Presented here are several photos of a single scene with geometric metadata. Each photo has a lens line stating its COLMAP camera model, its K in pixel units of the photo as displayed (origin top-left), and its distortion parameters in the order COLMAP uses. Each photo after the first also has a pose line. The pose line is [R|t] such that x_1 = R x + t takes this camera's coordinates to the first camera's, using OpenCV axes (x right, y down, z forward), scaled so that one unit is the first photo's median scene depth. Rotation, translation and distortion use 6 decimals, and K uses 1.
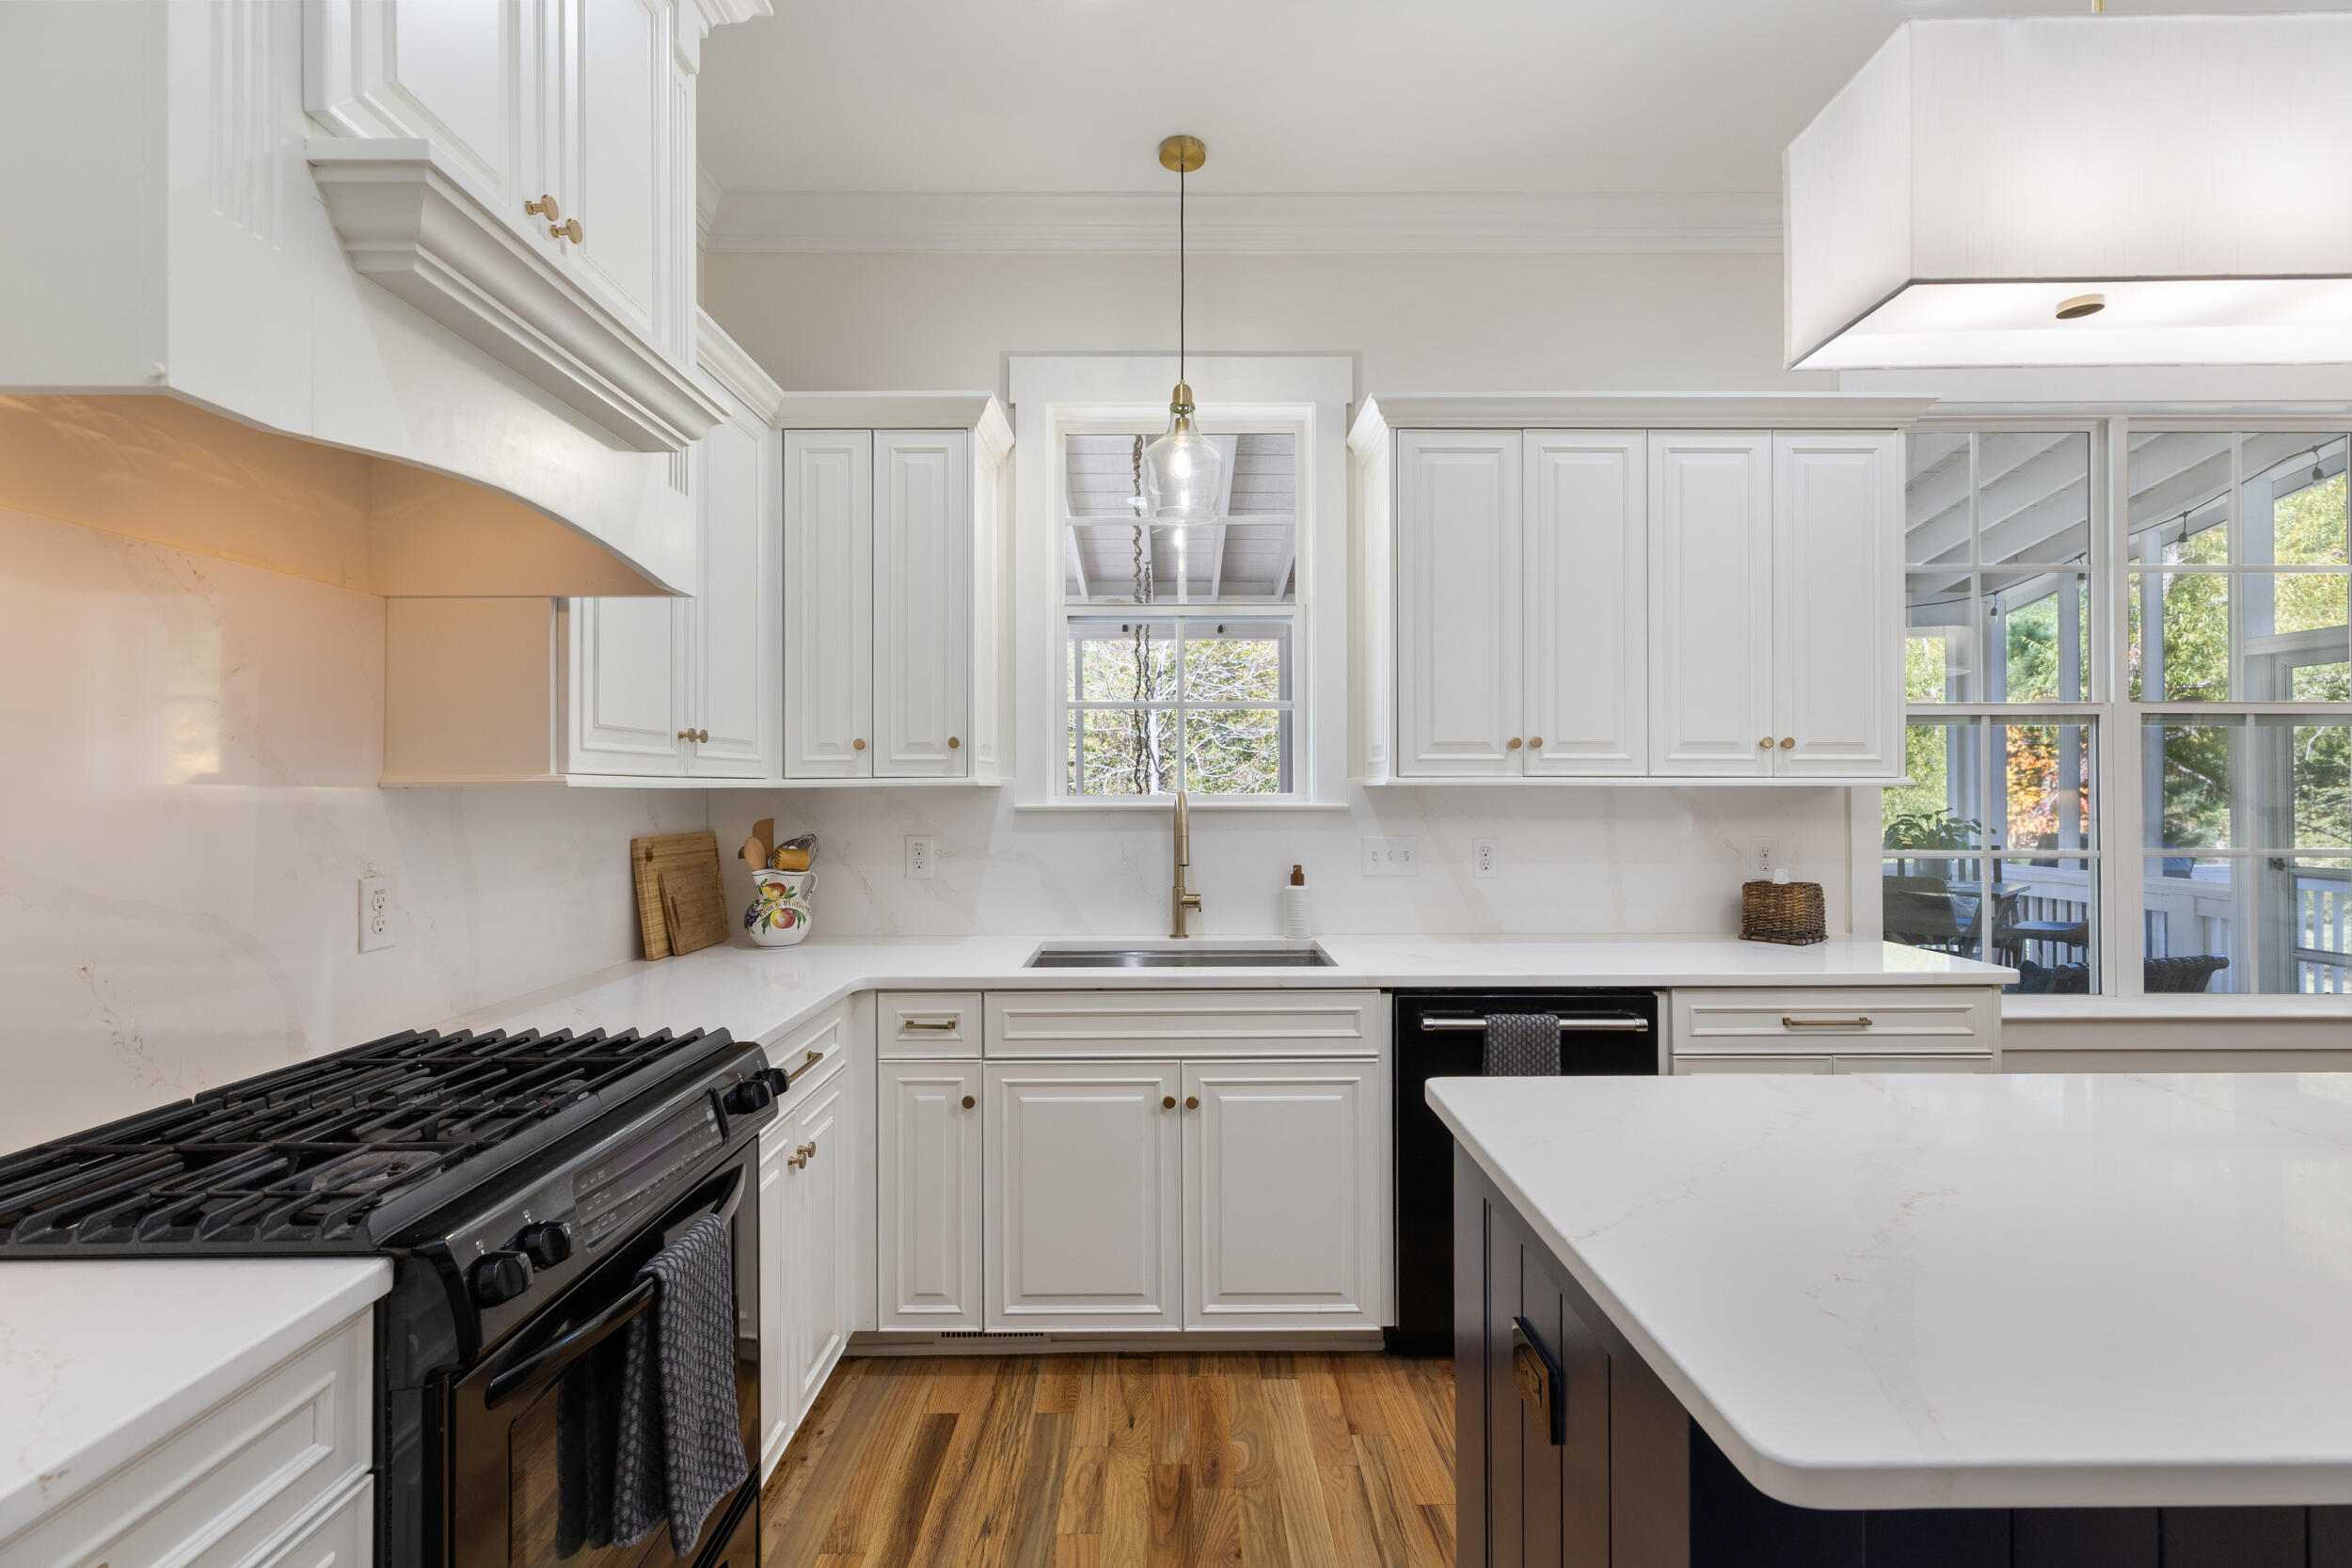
lens RADIAL K [[1063.9, 0, 1168.8], [0, 1063.9, 781.6], [0, 0, 1]] dist [0.017428, -0.001138]
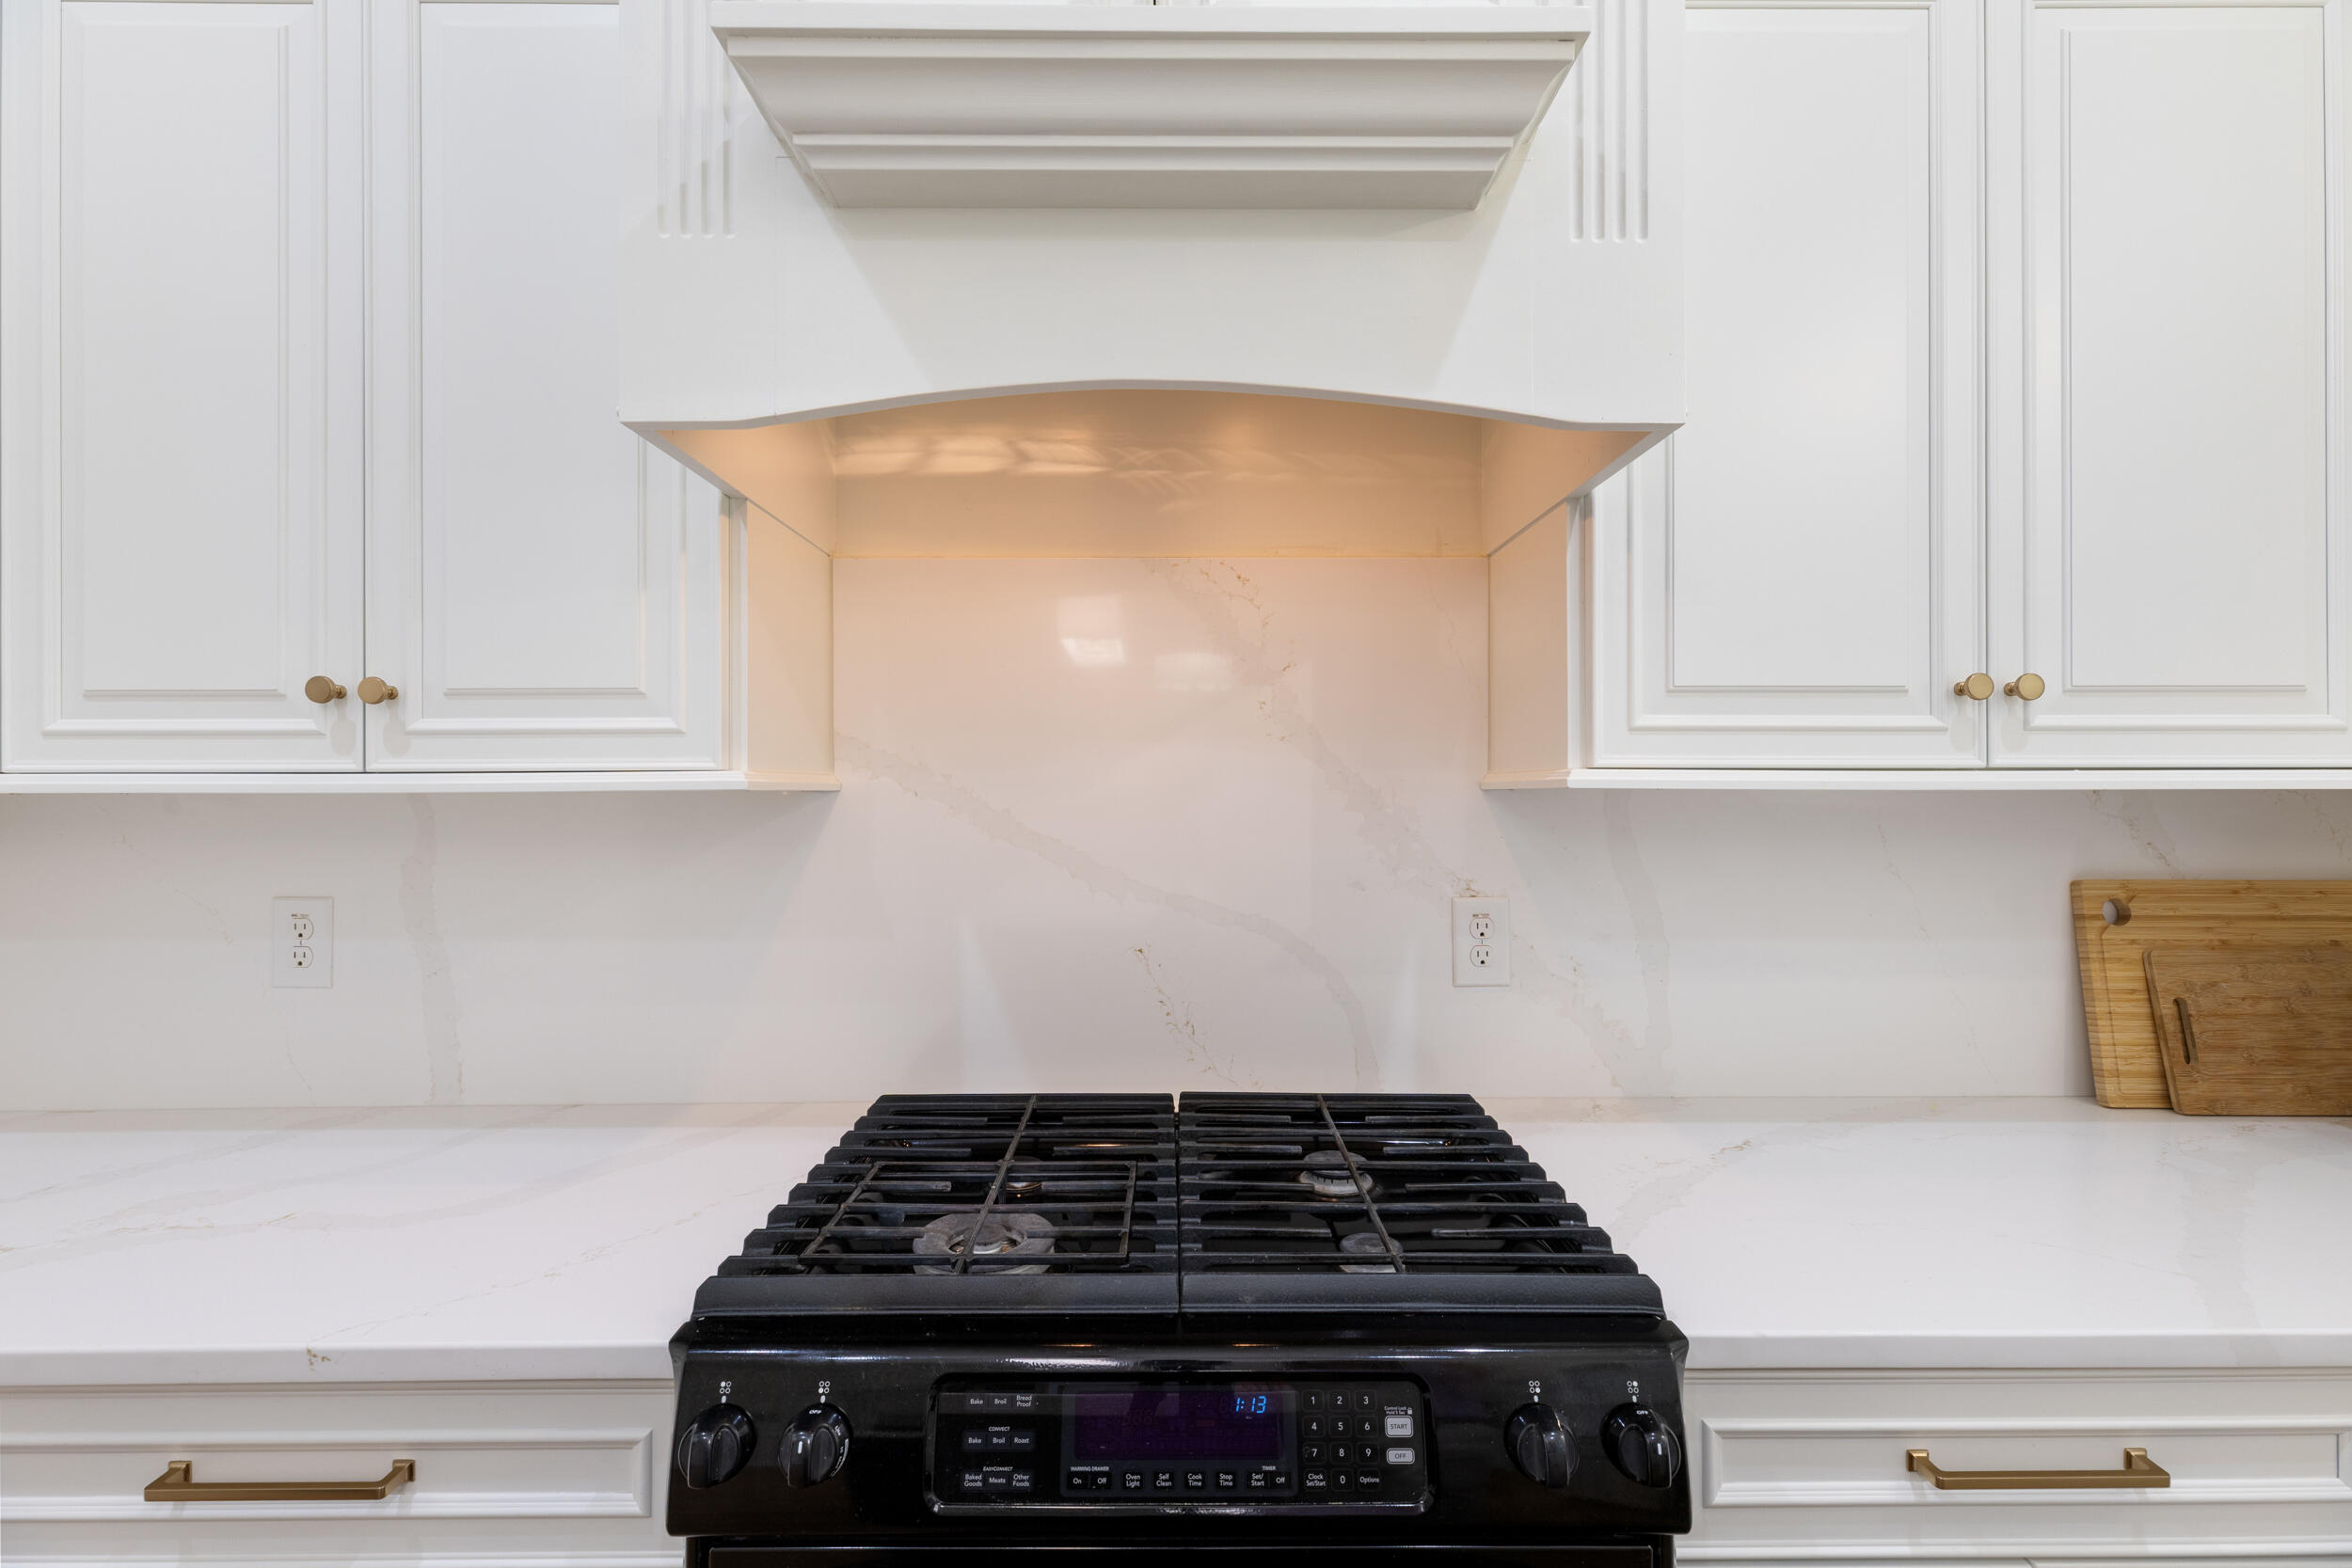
lens RADIAL K [[1063.9, 0, 1174.4], [0, 1063.9, 784.4], [0, 0, 1]] dist [0.017428, -0.001138]
pose [[0.010858, 0.000173, -0.999941, 0.069717], [0.007731, 0.999970, 0.000257, -0.000102], [0.999911, -0.007733, 0.010856, 0.666813]]
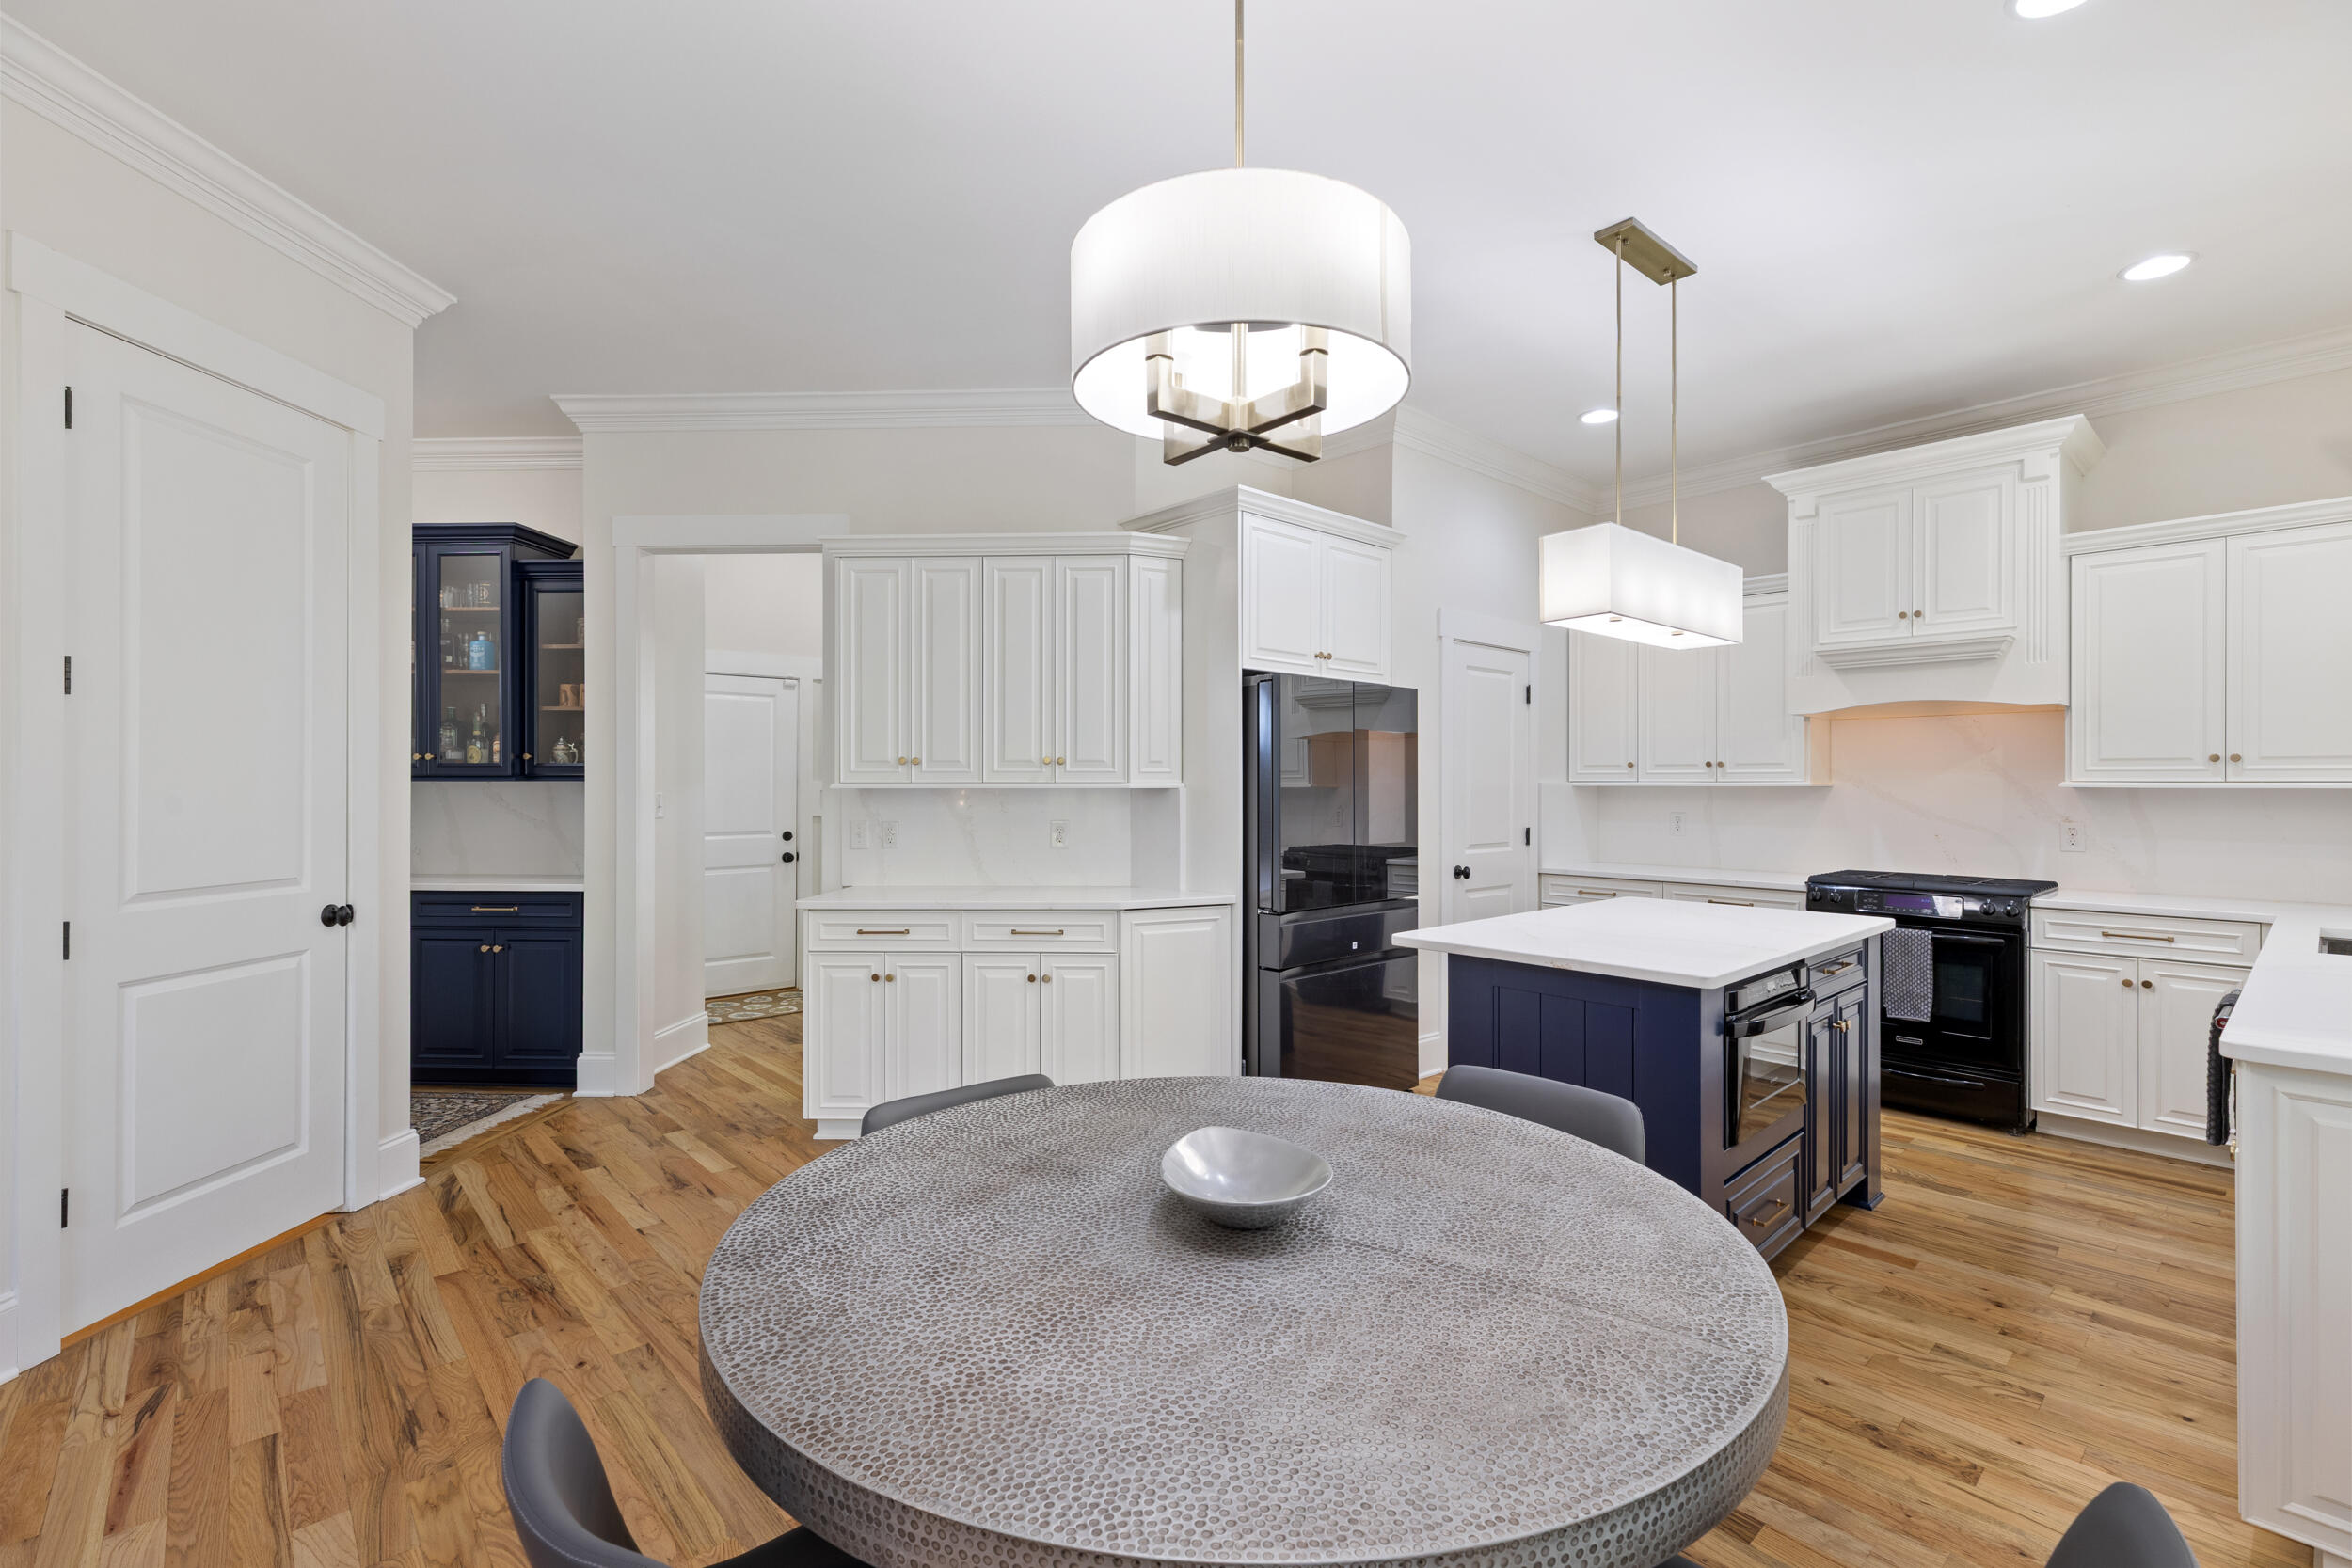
lens RADIAL K [[1063.9, 0, 1174.0], [0, 1063.9, 779.2], [0, 0, 1]] dist [0.017428, -0.001138]
pose [[-0.734882, 0.004977, -0.678177, 2.191536], [0.008436, 0.999963, -0.001803, -0.022032], [0.678142, -0.007046, -0.734897, 1.248109]]
